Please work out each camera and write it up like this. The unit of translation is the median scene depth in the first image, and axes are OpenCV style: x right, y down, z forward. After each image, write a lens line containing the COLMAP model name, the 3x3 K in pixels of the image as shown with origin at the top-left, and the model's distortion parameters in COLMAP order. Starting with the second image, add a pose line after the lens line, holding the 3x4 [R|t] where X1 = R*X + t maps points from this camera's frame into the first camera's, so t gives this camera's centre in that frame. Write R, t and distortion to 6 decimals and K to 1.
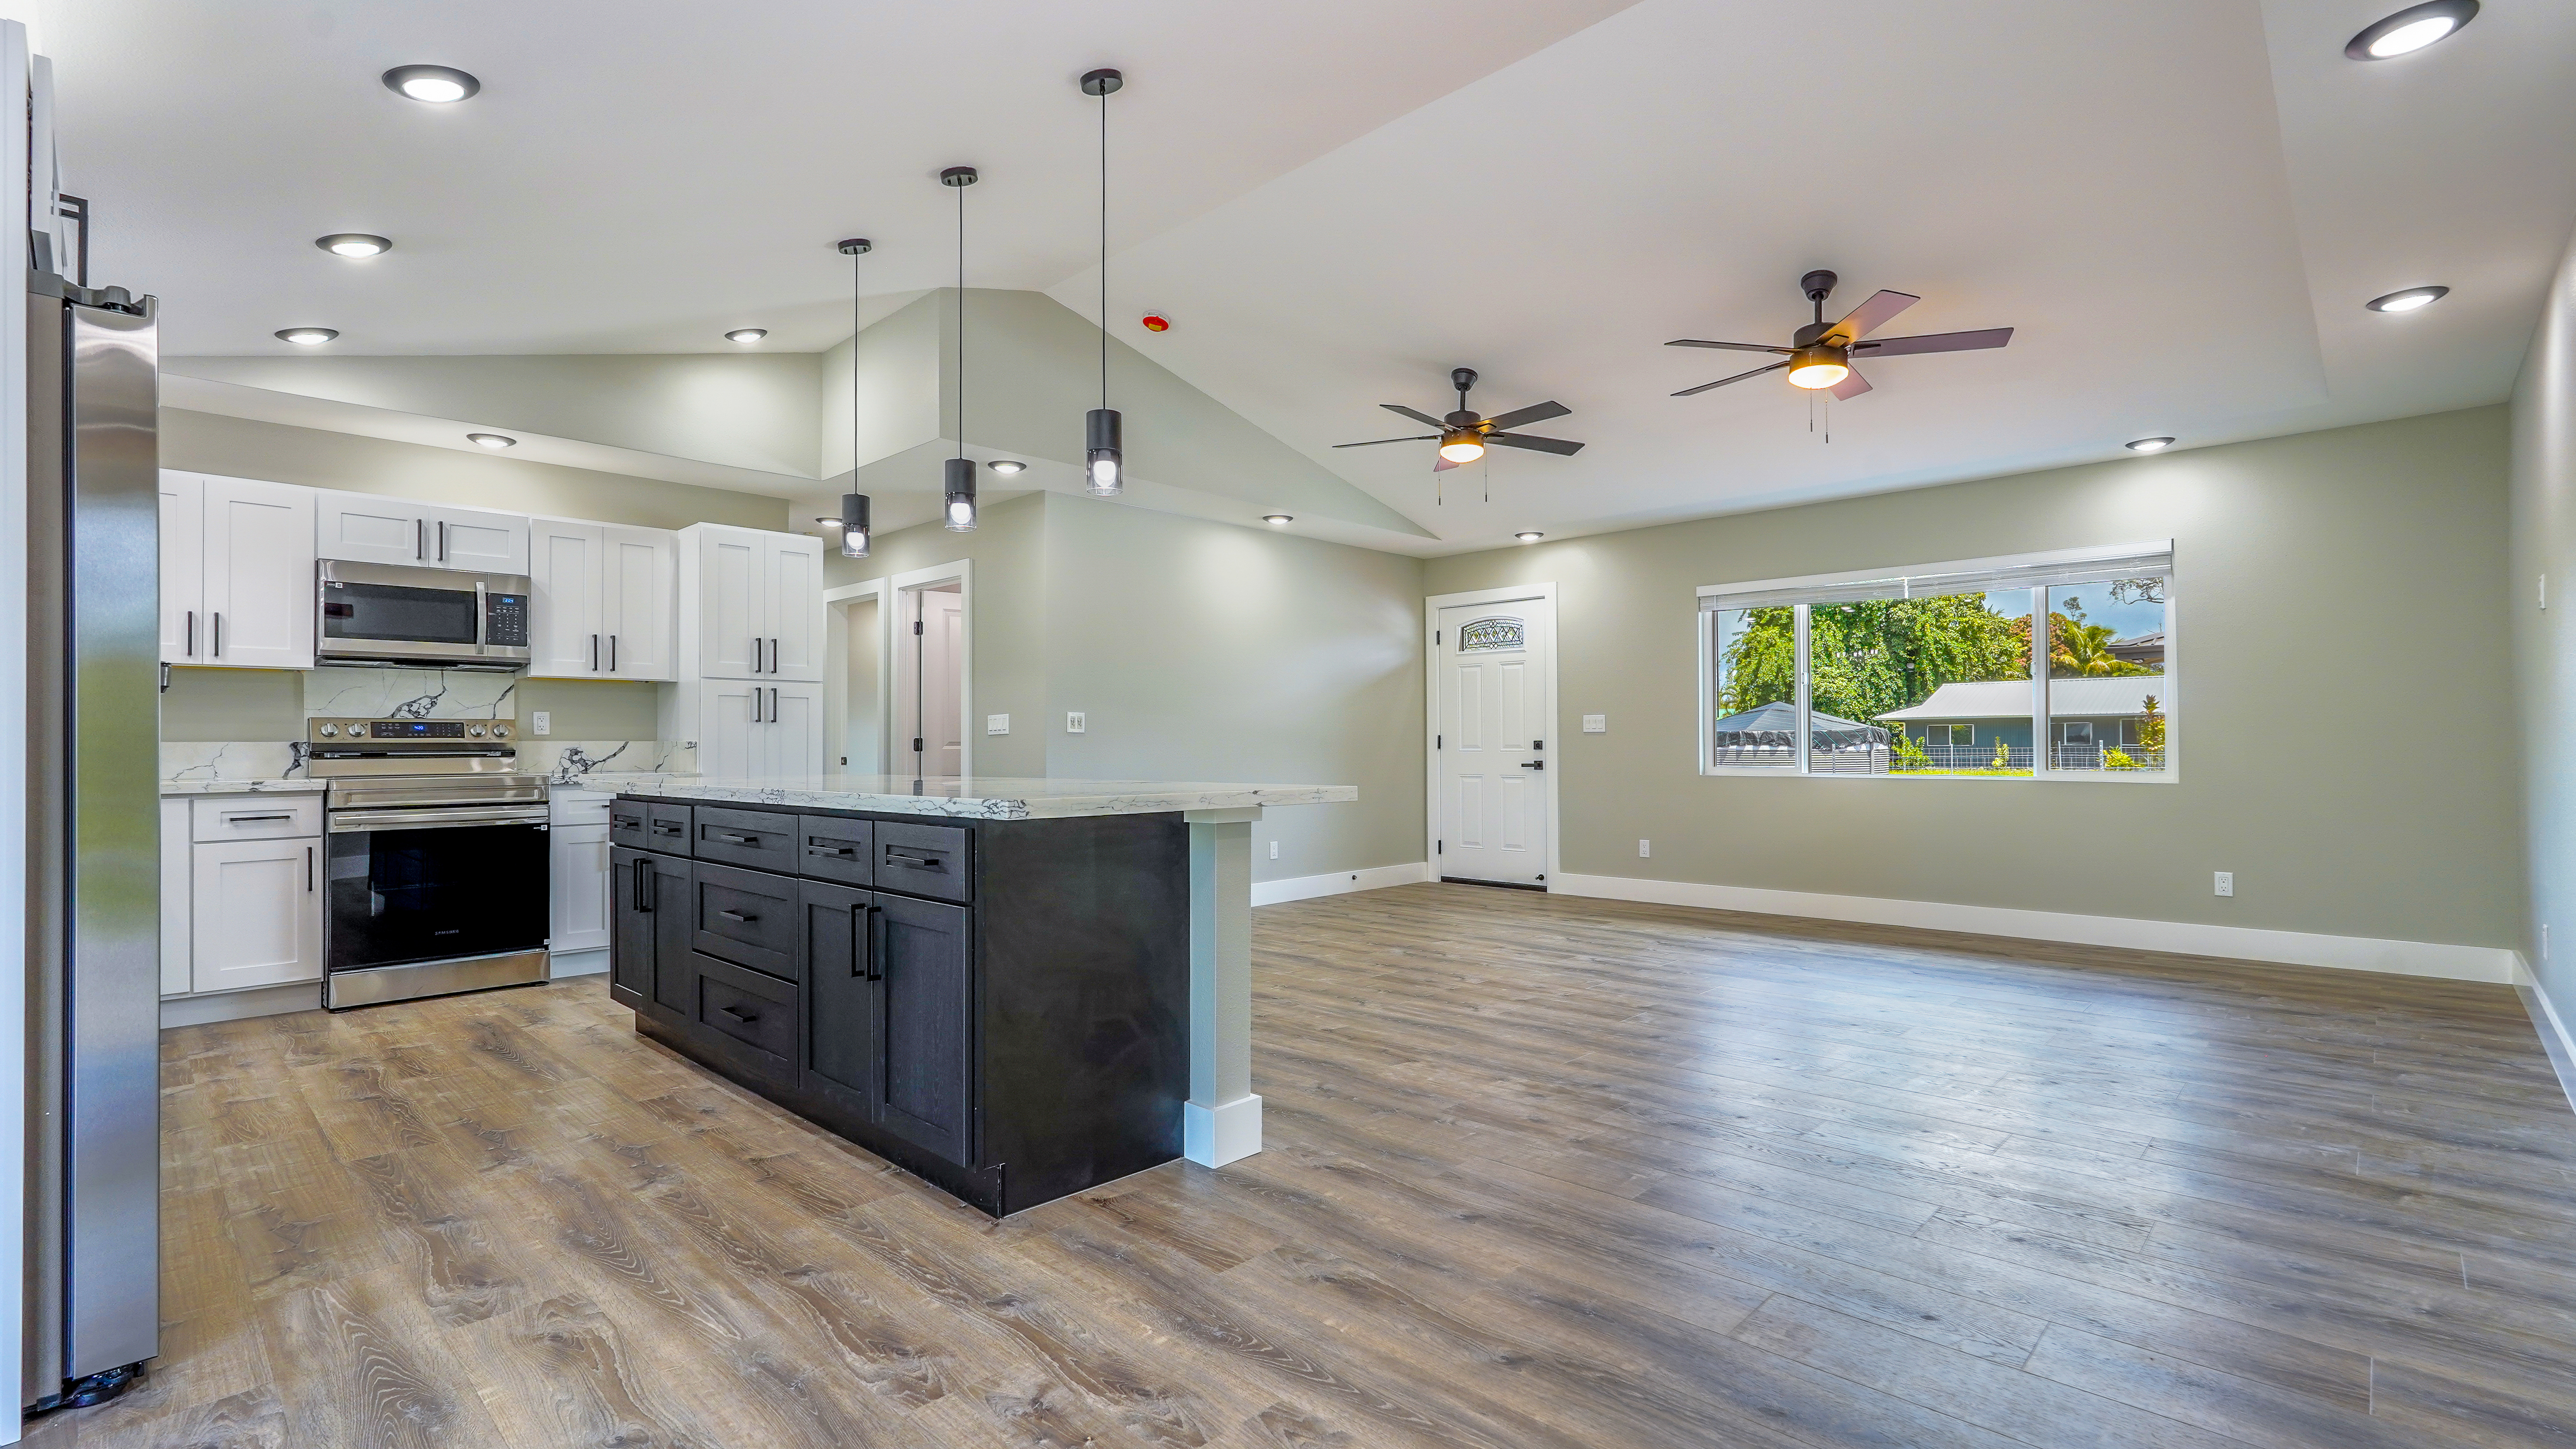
lens RADIAL K [[1172.1, 0, 1288.0], [0, 1172.1, 724.5], [0, 0, 1]] dist [-0.008900, 0.000789]
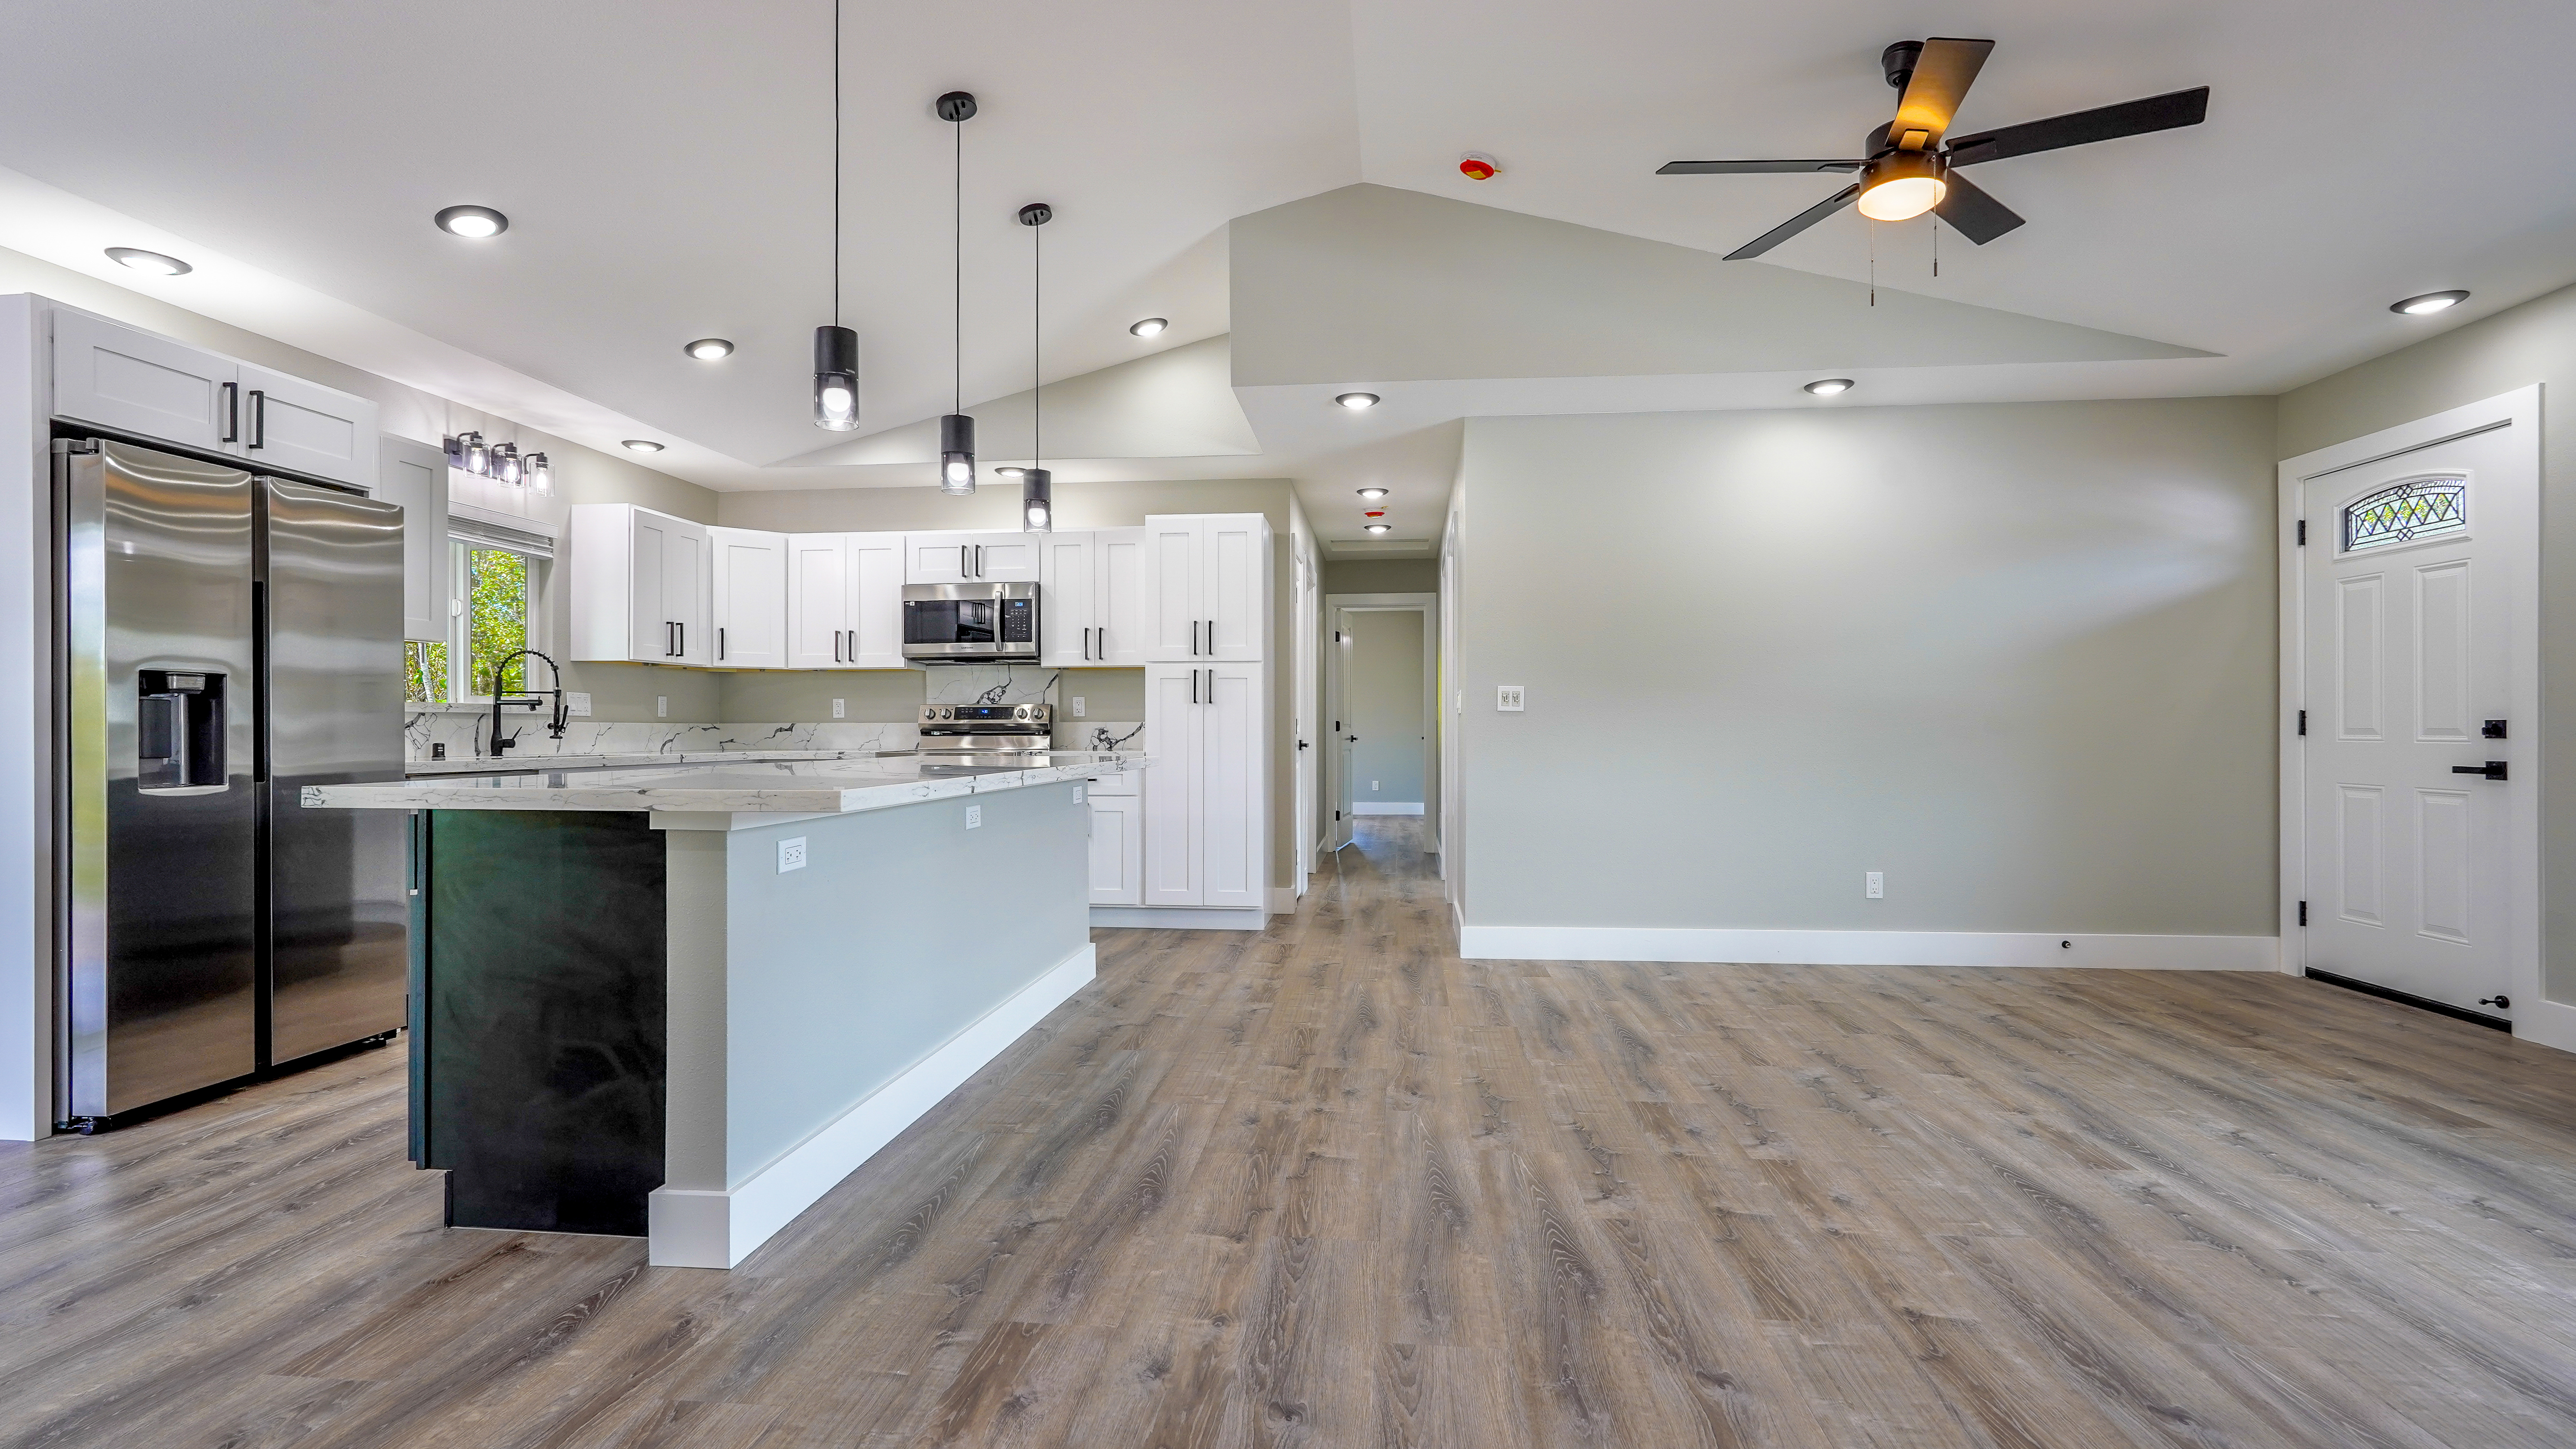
lens RADIAL K [[1184.1, 0, 1288.0], [0, 1184.1, 724.5], [0, 0, 1]] dist [-0.014452, 0.008890]
pose [[0.609751, 0.002103, -0.792590, 0.473476], [0.012583, 0.999845, 0.012334, 0.005242], [0.792493, -0.017494, 0.609630, 0.491365]]
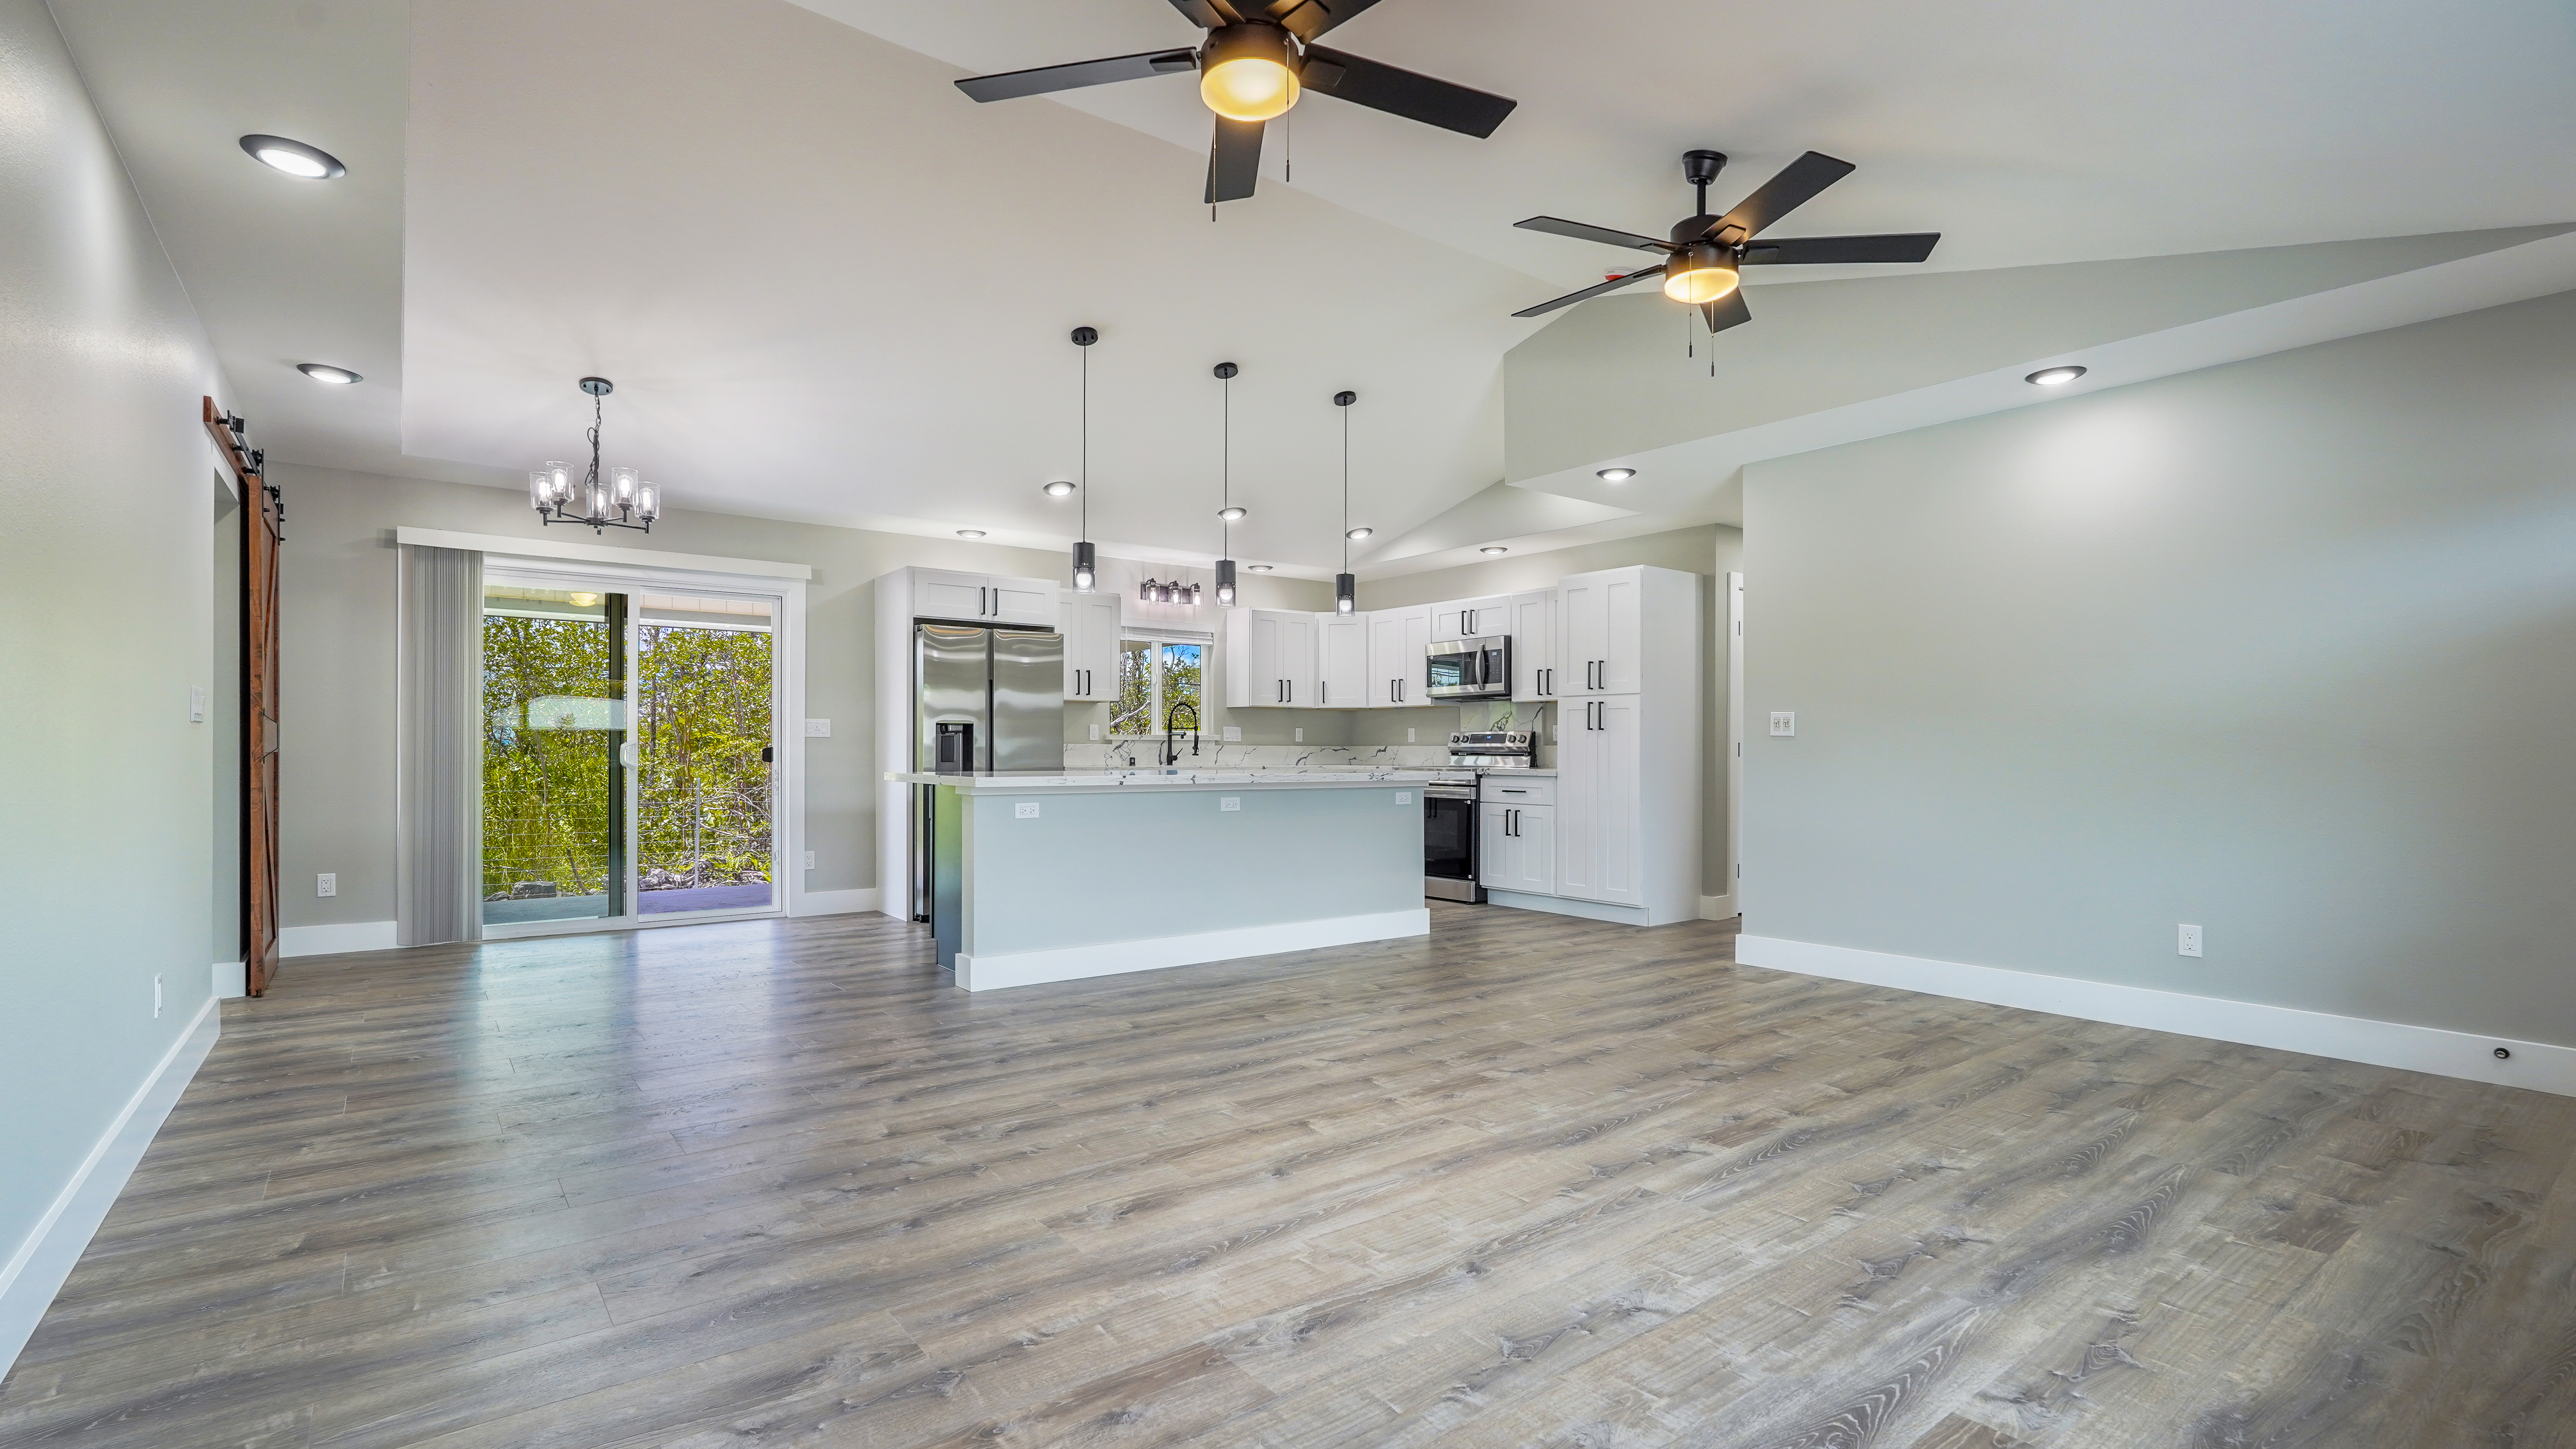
lens RADIAL K [[1172.2, 0, 1288.0], [0, 1172.2, 724.5], [0, 0, 1]] dist [-0.008900, 0.000789]
pose [[-0.158786, -0.017502, -0.987158, 0.911258], [0.014838, 0.999688, -0.020111, 0.013943], [0.987201, -0.017841, -0.158477, 1.001478]]
